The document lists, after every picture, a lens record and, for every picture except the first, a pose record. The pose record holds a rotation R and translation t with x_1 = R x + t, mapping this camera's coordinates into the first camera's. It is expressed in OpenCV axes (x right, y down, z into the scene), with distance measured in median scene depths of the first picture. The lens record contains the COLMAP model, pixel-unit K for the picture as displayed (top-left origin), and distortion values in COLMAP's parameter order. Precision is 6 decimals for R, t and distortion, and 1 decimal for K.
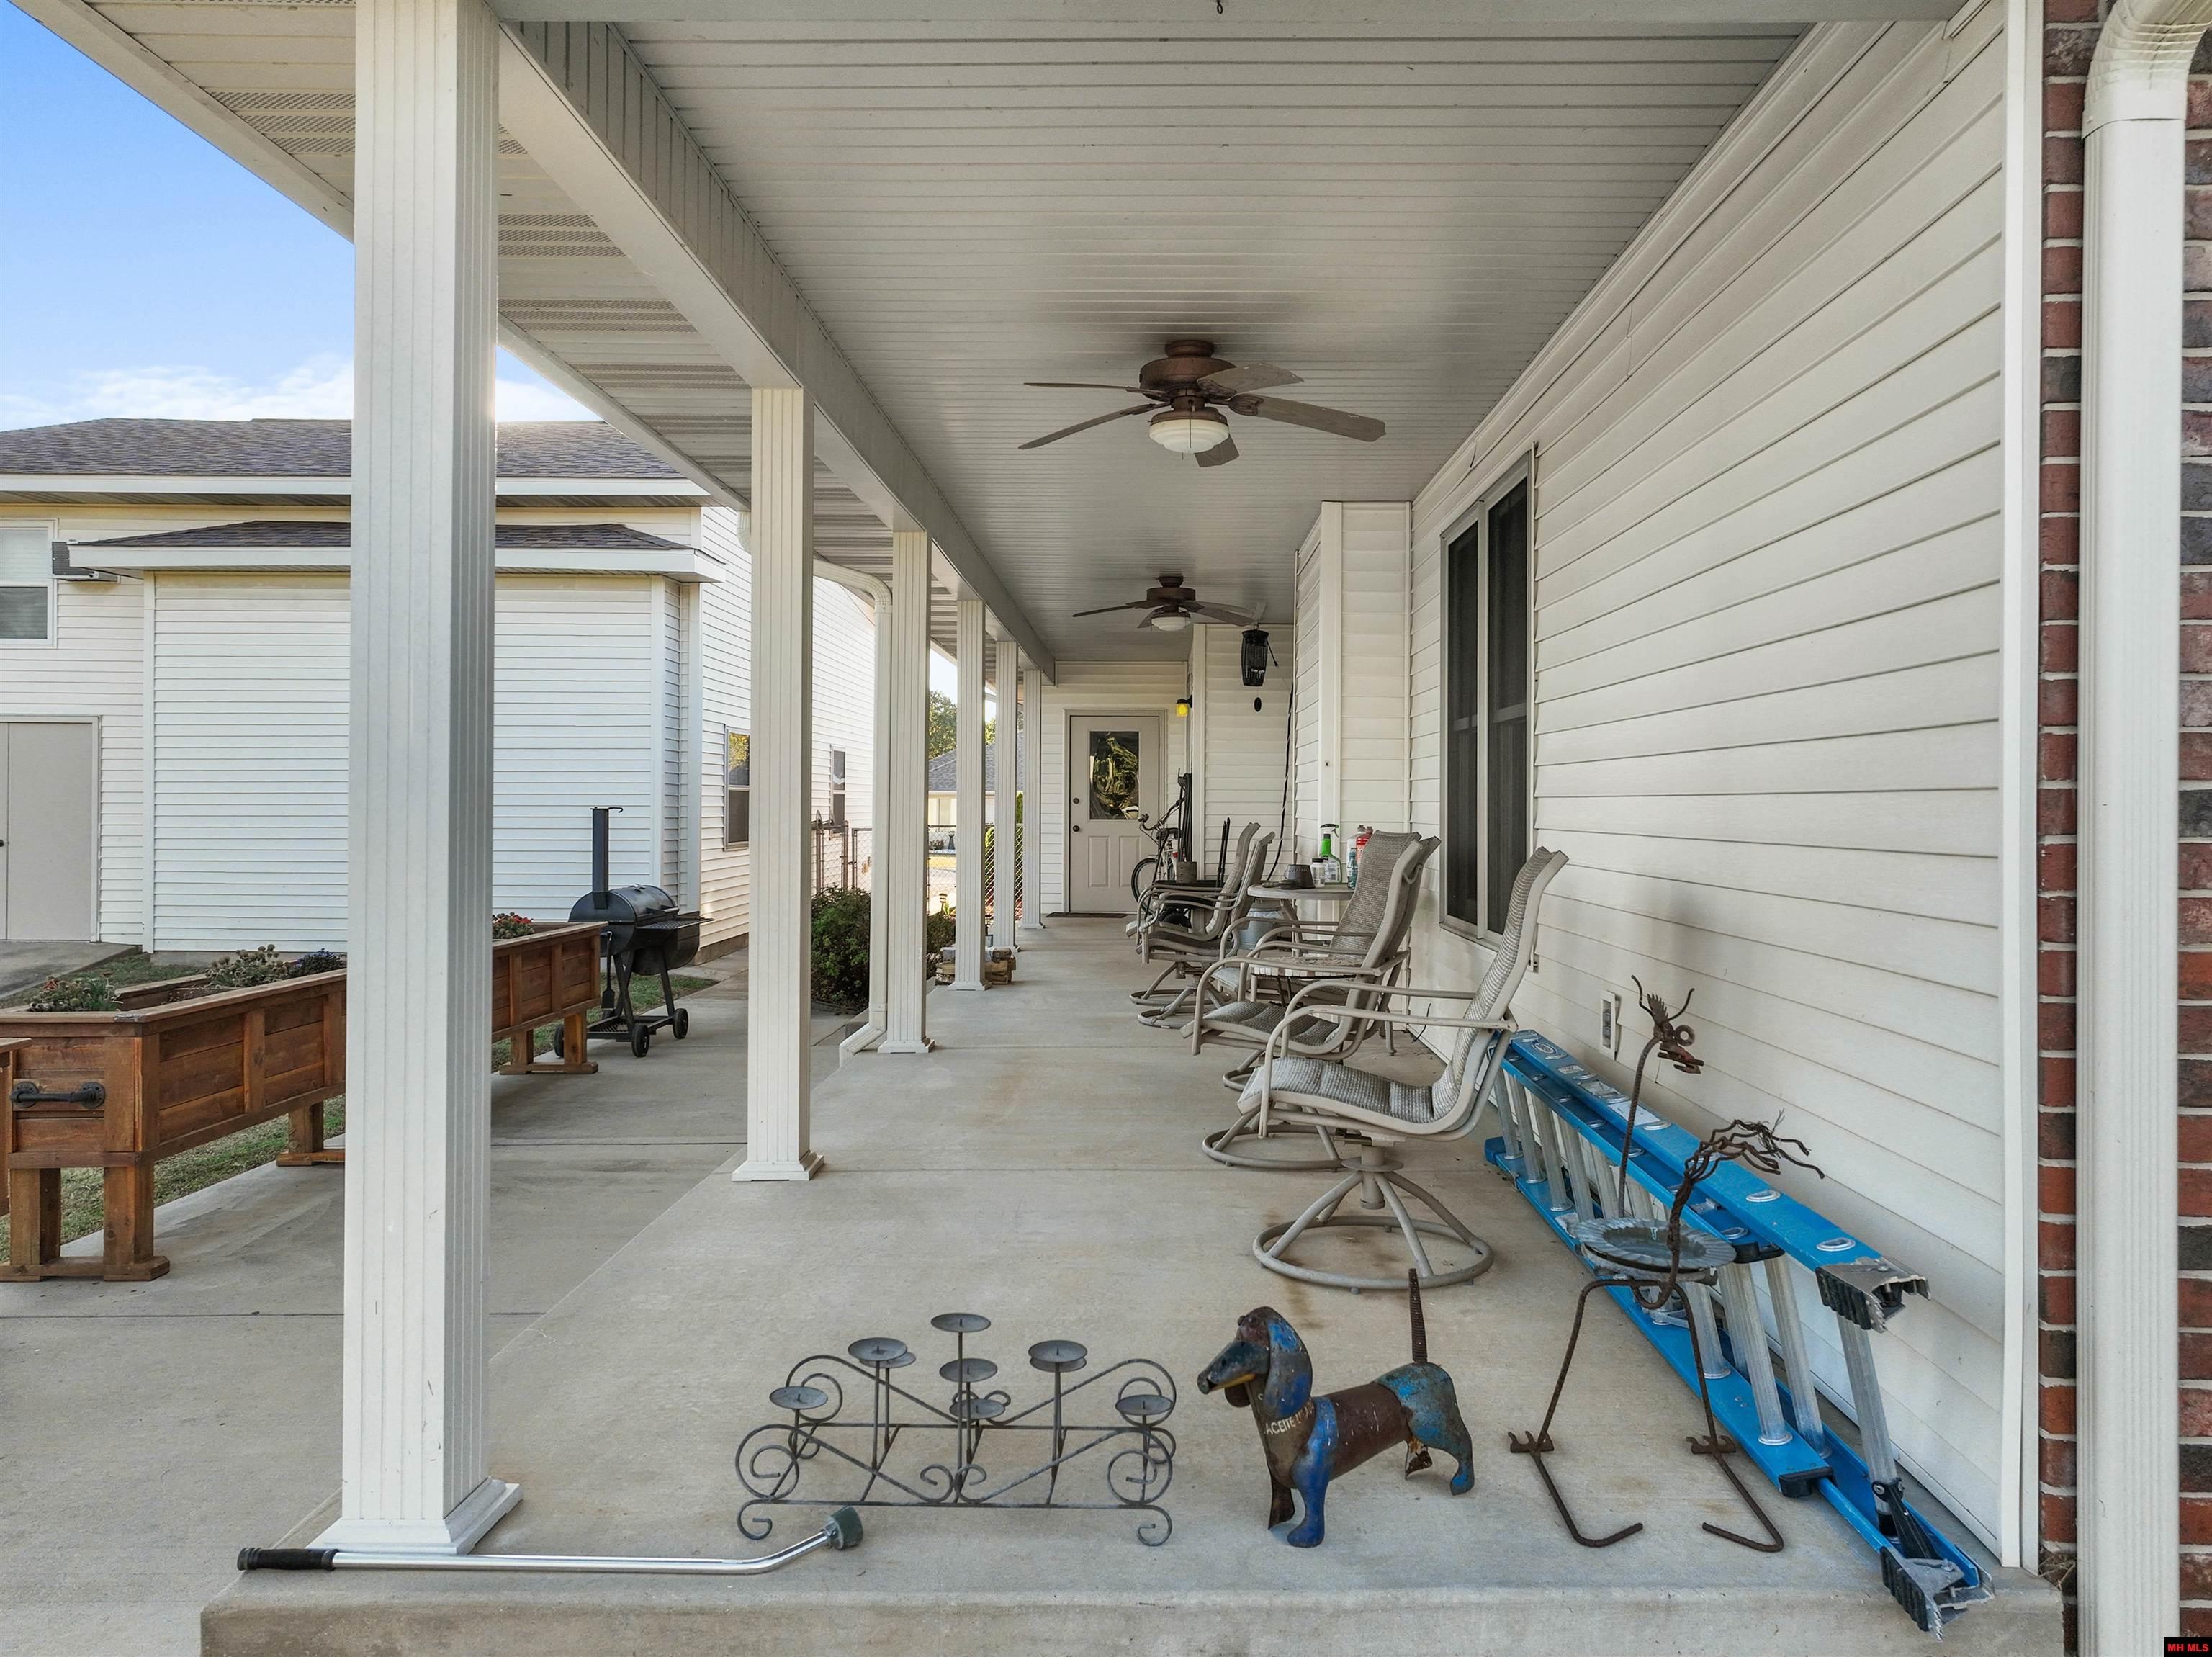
lens RADIAL K [[1545.3, 0, 1159.0], [0, 1545.3, 825.3], [0, 0, 1]] dist [0.003103, 0.002880]
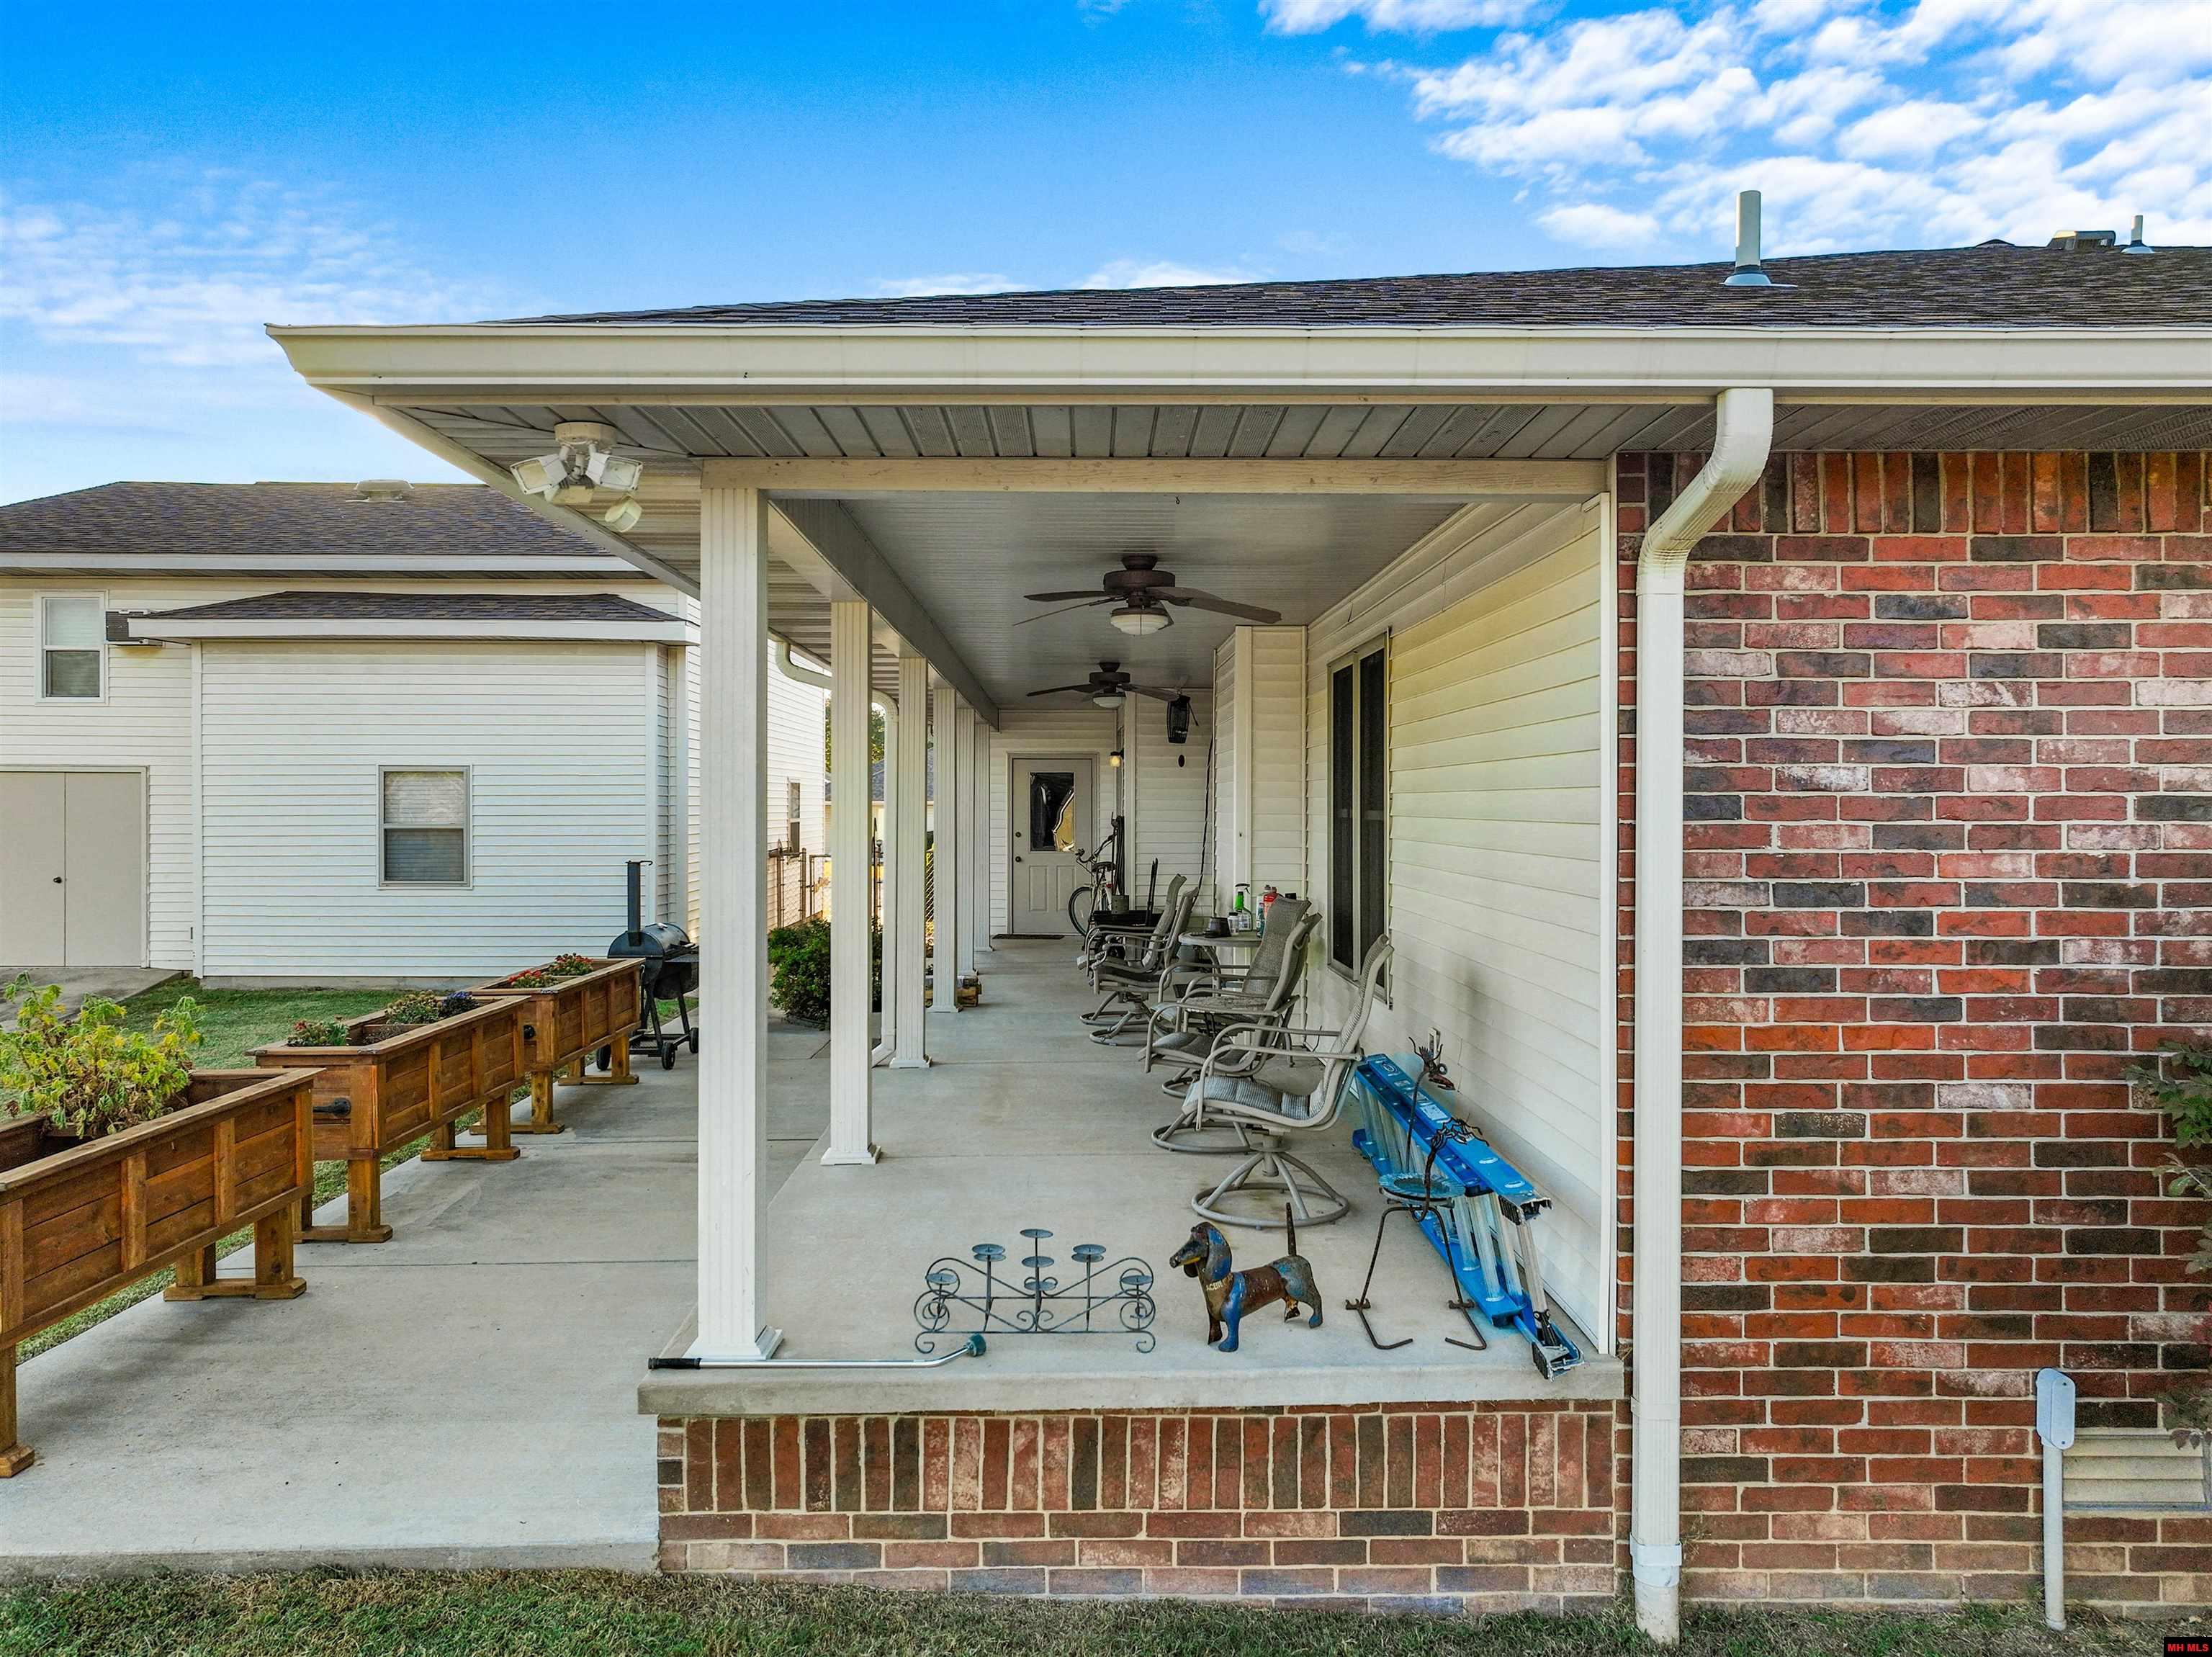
lens RADIAL K [[1534.9, 0, 1106.0], [0, 1534.9, 828.5], [0, 0, 1]] dist [-0.001323, 0.009187]
pose [[0.999796, -0.005046, 0.019567, -0.040896], [0.005004, 0.999985, 0.002181, -0.078421], [-0.019578, -0.002082, 0.999806, -0.403052]]
